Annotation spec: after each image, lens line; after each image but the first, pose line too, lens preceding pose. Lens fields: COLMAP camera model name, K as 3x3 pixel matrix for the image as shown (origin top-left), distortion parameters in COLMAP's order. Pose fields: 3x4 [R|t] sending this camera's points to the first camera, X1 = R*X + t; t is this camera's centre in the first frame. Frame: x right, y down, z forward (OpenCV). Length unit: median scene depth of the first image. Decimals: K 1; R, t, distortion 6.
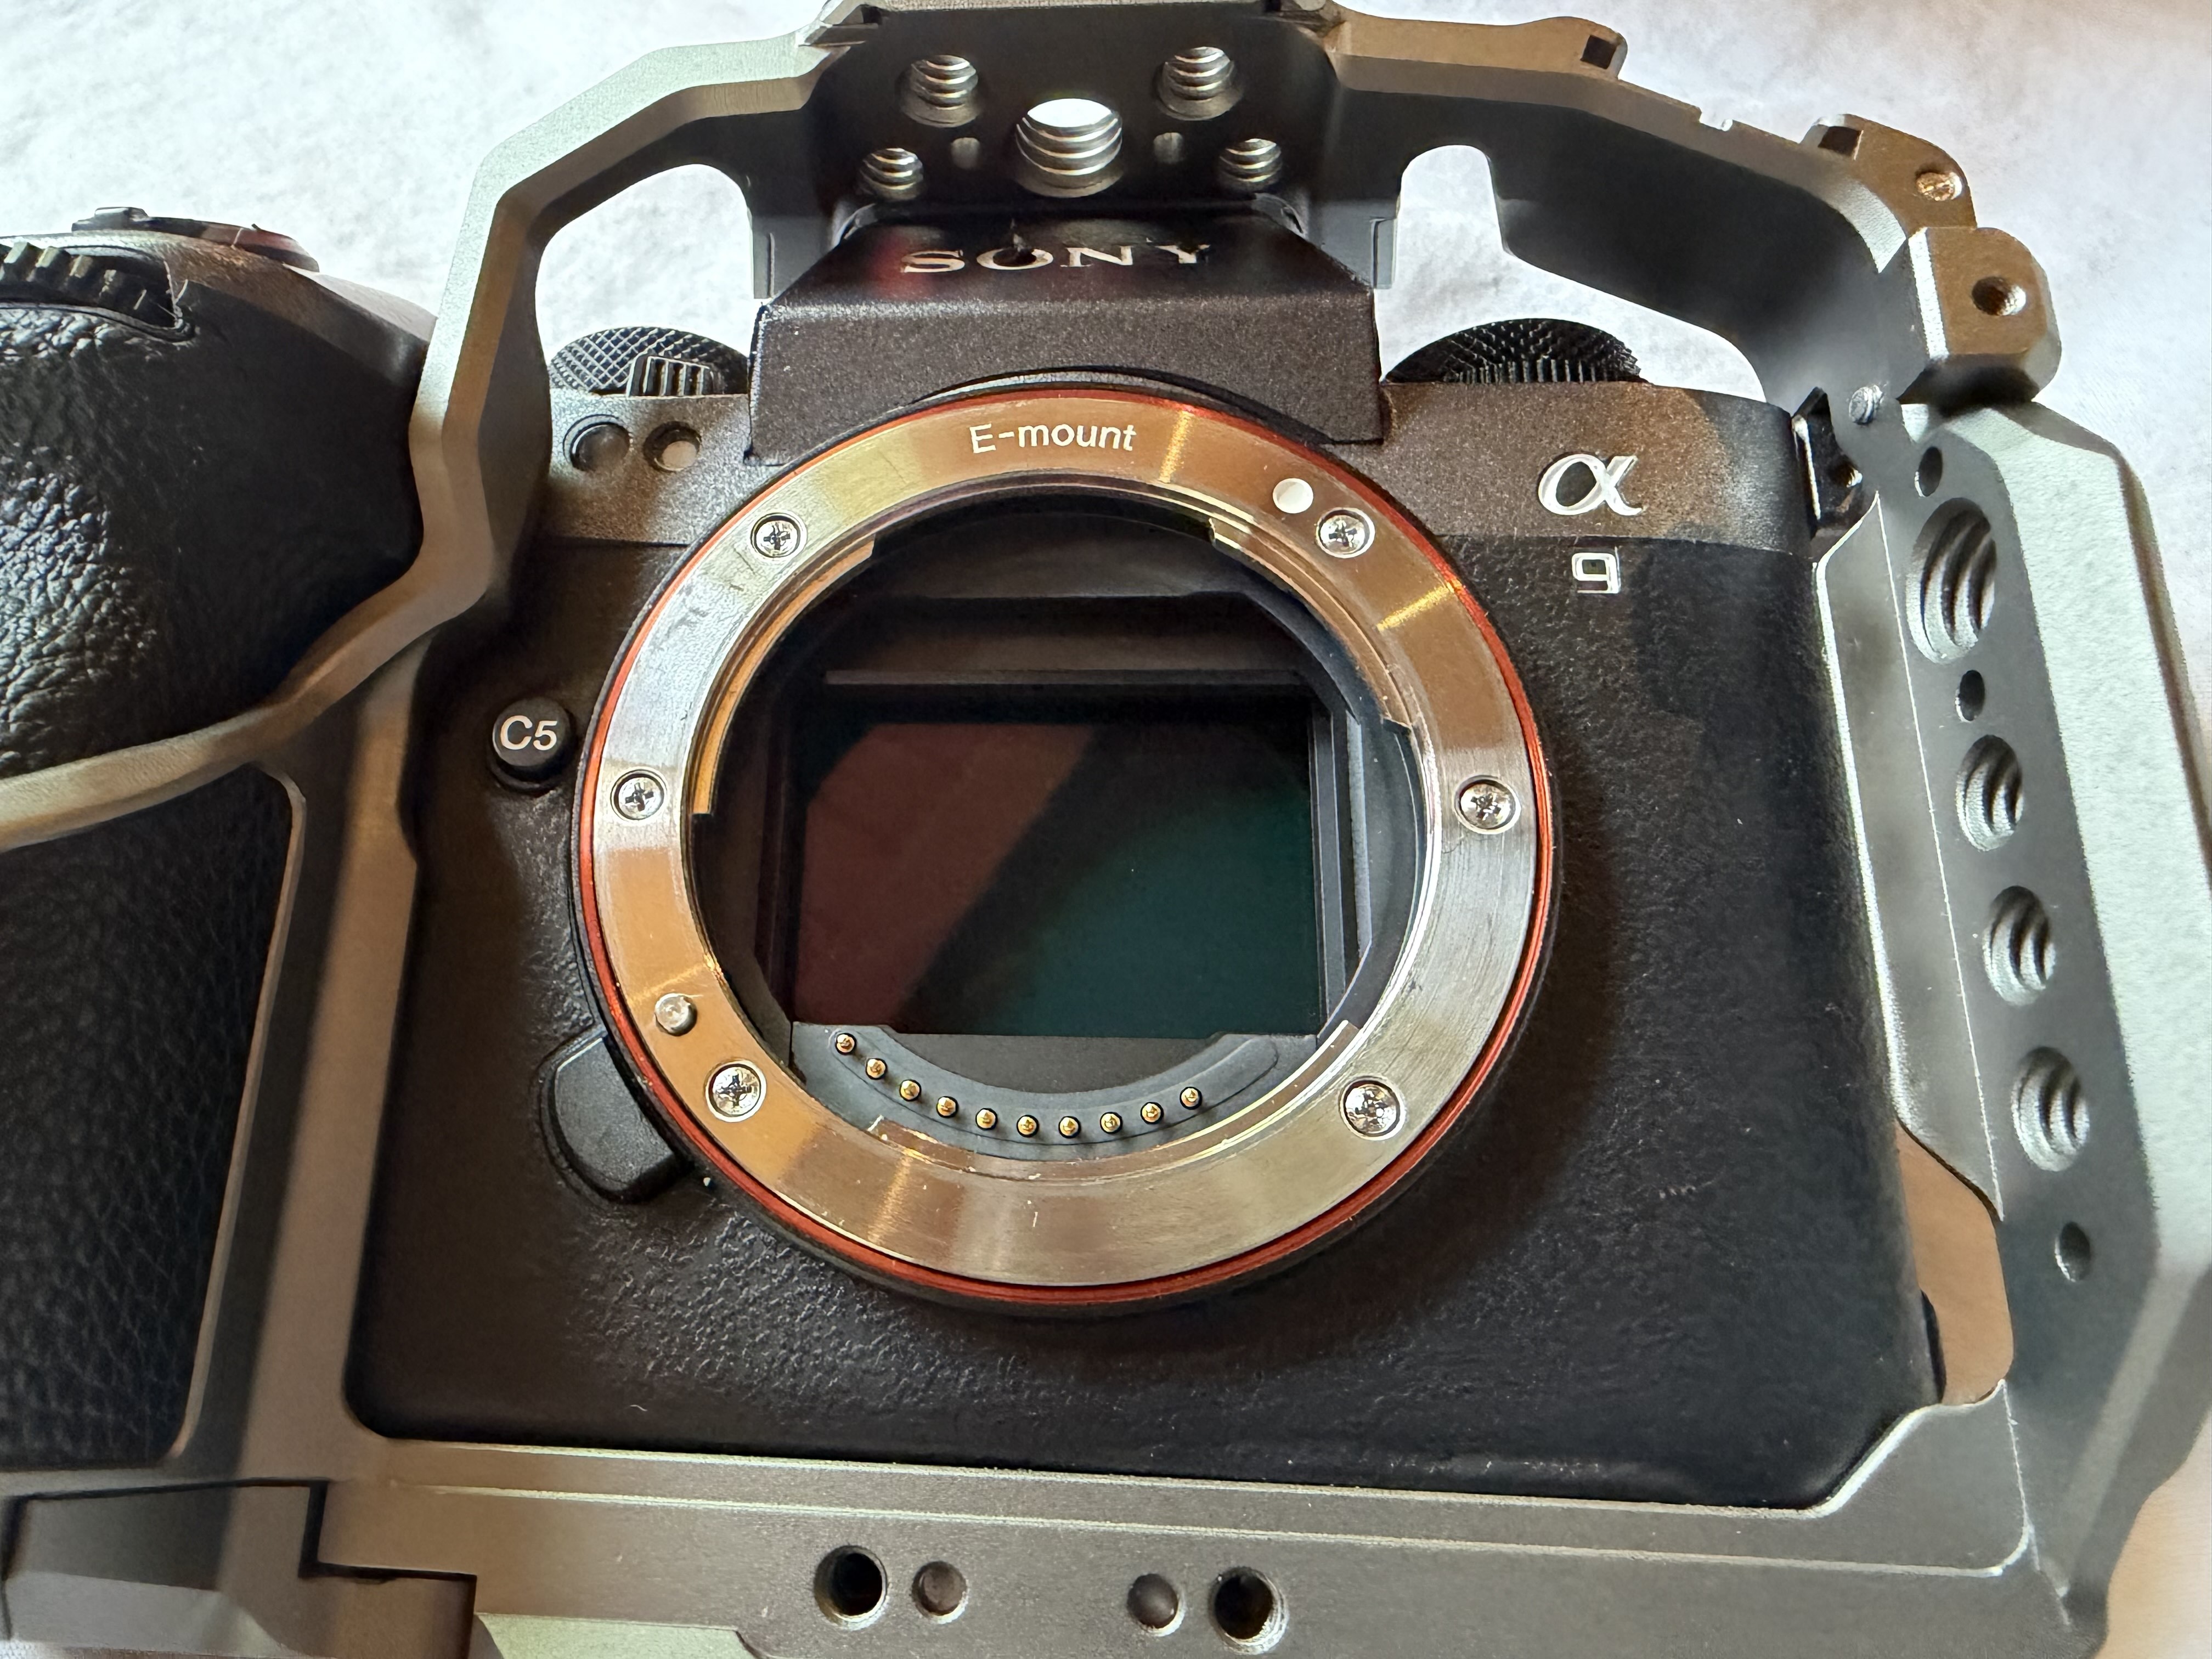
lens RADIAL K [[1541.8, 0, 1001.0], [0, 1541.8, 828.9], [0, 0, 1]] dist [-0.036119, -0.000381]
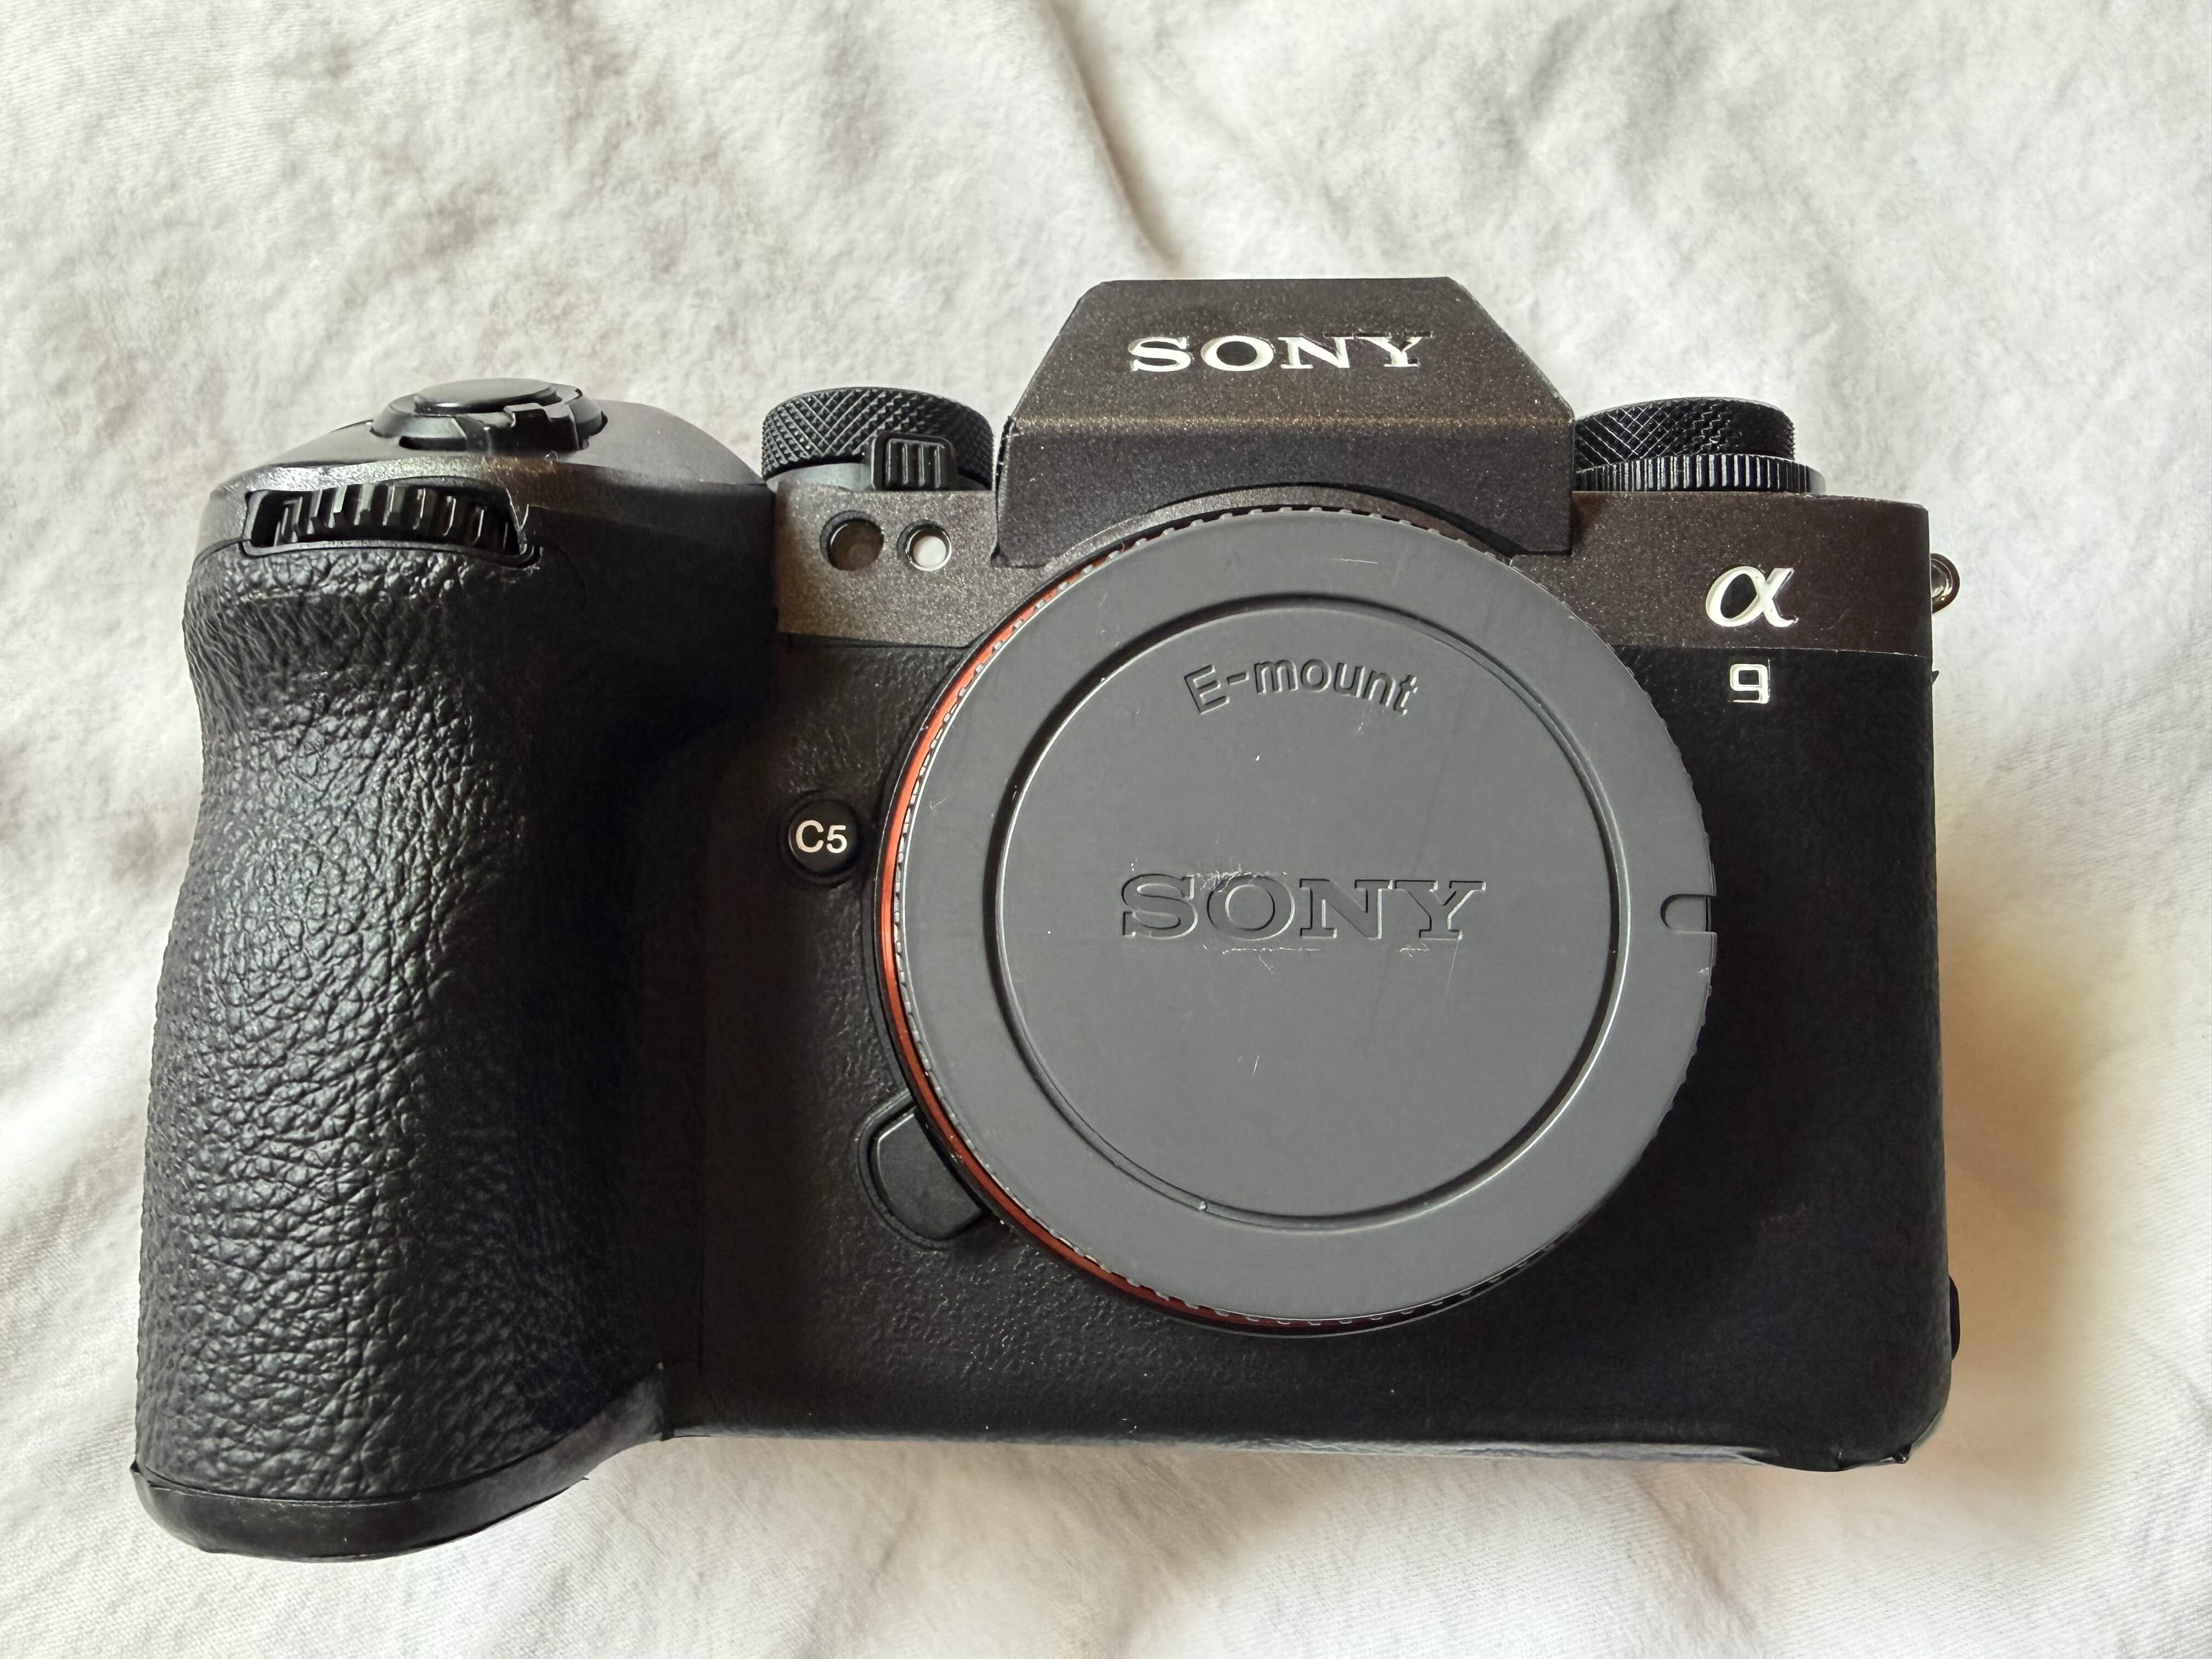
lens RADIAL K [[1545.0, 0, 1106.0], [0, 1545.0, 829.5], [0, 0, 1]] dist [-0.045418, 0.001280]
pose [[0.998728, -0.010734, 0.049269, -0.167599], [-0.001058, 0.972404, 0.233300, -0.365282], [-0.050414, -0.233055, 0.971156, -0.127931]]
